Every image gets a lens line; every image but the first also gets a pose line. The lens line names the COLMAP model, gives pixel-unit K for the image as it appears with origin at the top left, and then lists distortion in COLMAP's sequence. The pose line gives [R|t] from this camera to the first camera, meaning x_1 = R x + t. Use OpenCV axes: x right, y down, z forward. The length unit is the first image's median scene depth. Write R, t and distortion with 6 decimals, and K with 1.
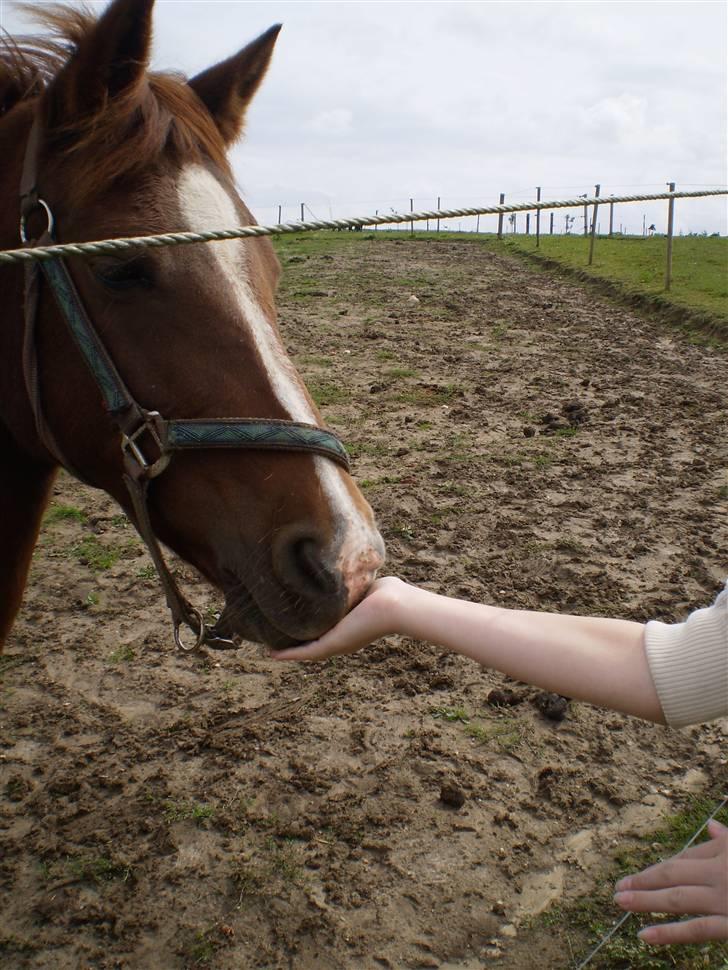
lens RADIAL K [[1043.1, 0, 364.0], [0, 1043.1, 485.0], [0, 0, 1]] dist [-0.077541, -0.181994]
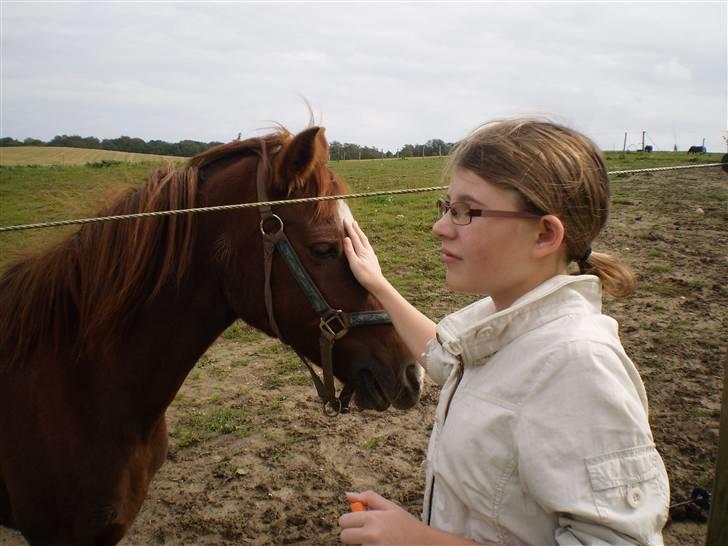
lens RADIAL K [[782.9, 0, 364.0], [0, 782.9, 273.0], [0, 0, 1]] dist [-0.077541, -0.181994]
pose [[0.914819, 0.080798, -0.395699, 0.187942], [-0.112068, 0.992092, -0.056515, -0.015881], [0.388004, 0.096046, 0.916640, -0.052496]]
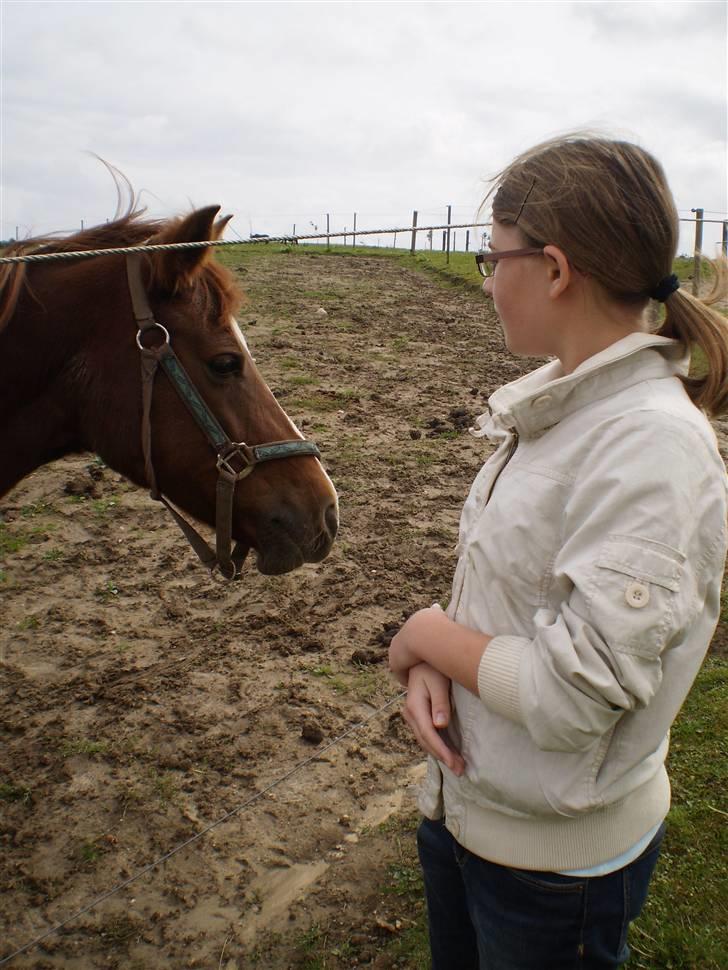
lens RADIAL K [[1043.1, 0, 364.0], [0, 1043.1, 485.0], [0, 0, 1]] dist [-0.077541, -0.181994]
pose [[0.996879, 0.008958, 0.078429, 0.038511], [-0.007944, 0.999881, -0.013230, 0.028631], [-0.078538, 0.012566, 0.996832, -0.130643]]
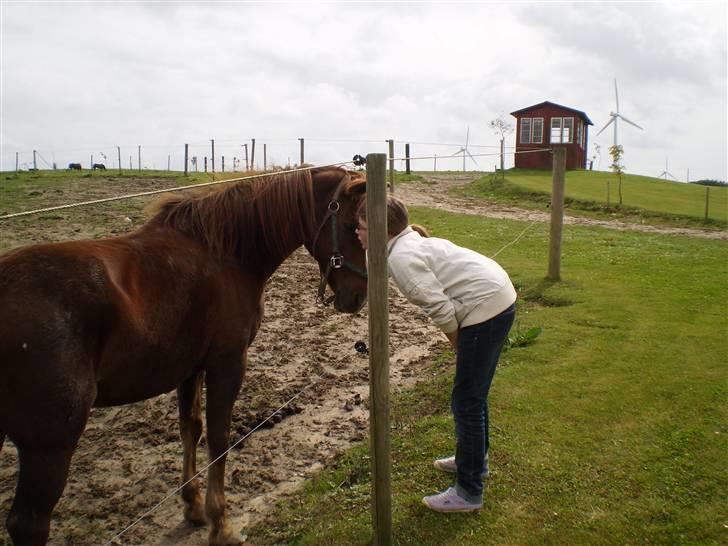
lens RADIAL K [[782.9, 0, 364.0], [0, 782.9, 273.0], [0, 0, 1]] dist [-0.077541, -0.181994]
pose [[0.938958, -0.039293, 0.341779, -0.052016], [0.075904, 0.992636, -0.094408, 0.062960], [-0.335553, 0.114588, 0.935026, -0.314670]]
